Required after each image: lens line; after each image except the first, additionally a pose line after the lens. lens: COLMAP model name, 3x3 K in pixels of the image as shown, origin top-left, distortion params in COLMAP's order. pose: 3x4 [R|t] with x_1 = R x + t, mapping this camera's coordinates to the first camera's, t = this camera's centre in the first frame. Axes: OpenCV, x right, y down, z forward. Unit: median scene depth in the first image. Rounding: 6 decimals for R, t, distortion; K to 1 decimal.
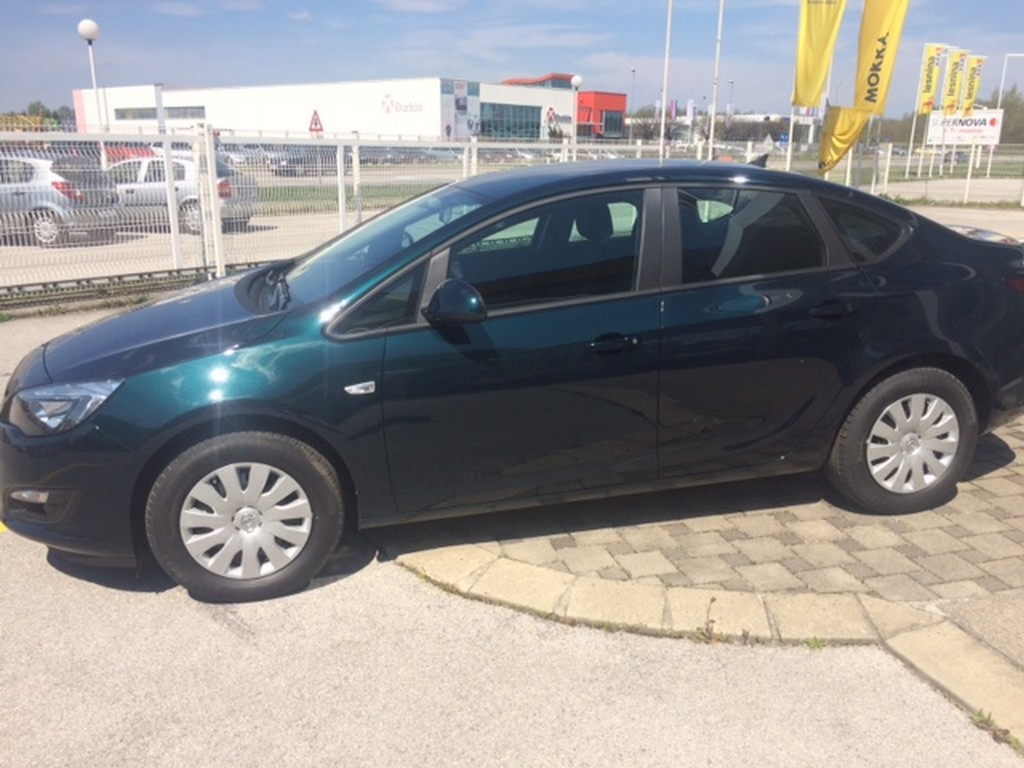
lens RADIAL K [[860.0, 0, 512.4], [0, 860.0, 400.1], [0, 0, 1]] dist [0.082142, -0.109684]
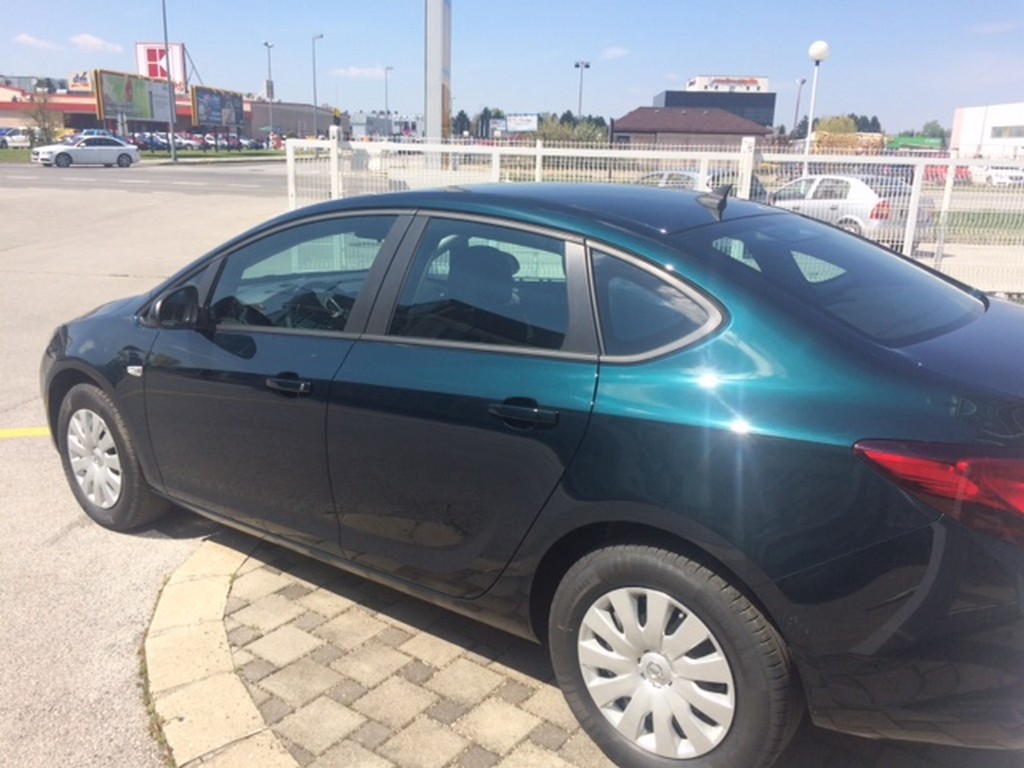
lens RADIAL K [[860.0, 0, 512.4], [0, 860.0, 400.1], [0, 0, 1]] dist [0.082142, -0.109684]
pose [[0.626768, 0.227302, -0.745316, 0.858463], [-0.241639, 0.966051, 0.091415, -0.173823], [0.740792, 0.122802, 0.660414, 0.549507]]
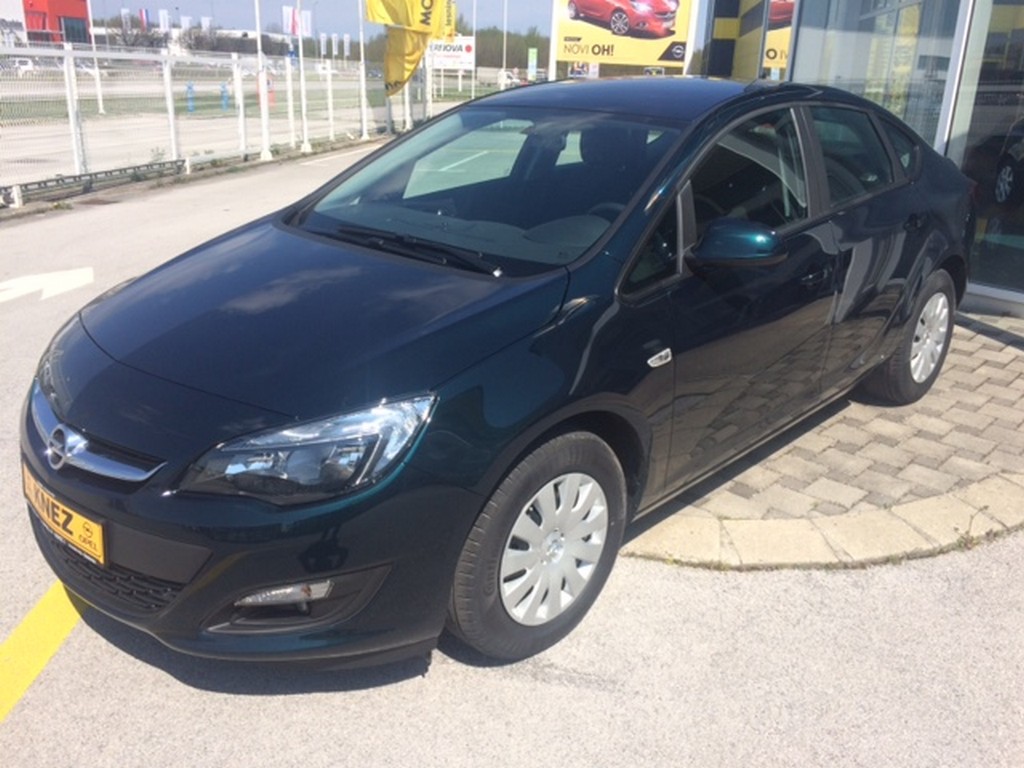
lens RADIAL K [[863.0, 0, 512.0], [0, 863.0, 384.0], [0, 0, 1]] dist [0.074932, -0.103684]
pose [[0.851291, -0.160156, 0.499654, -0.628904], [0.126362, 0.986827, 0.101020, -0.080717], [-0.509251, -0.022860, 0.860314, 0.314018]]
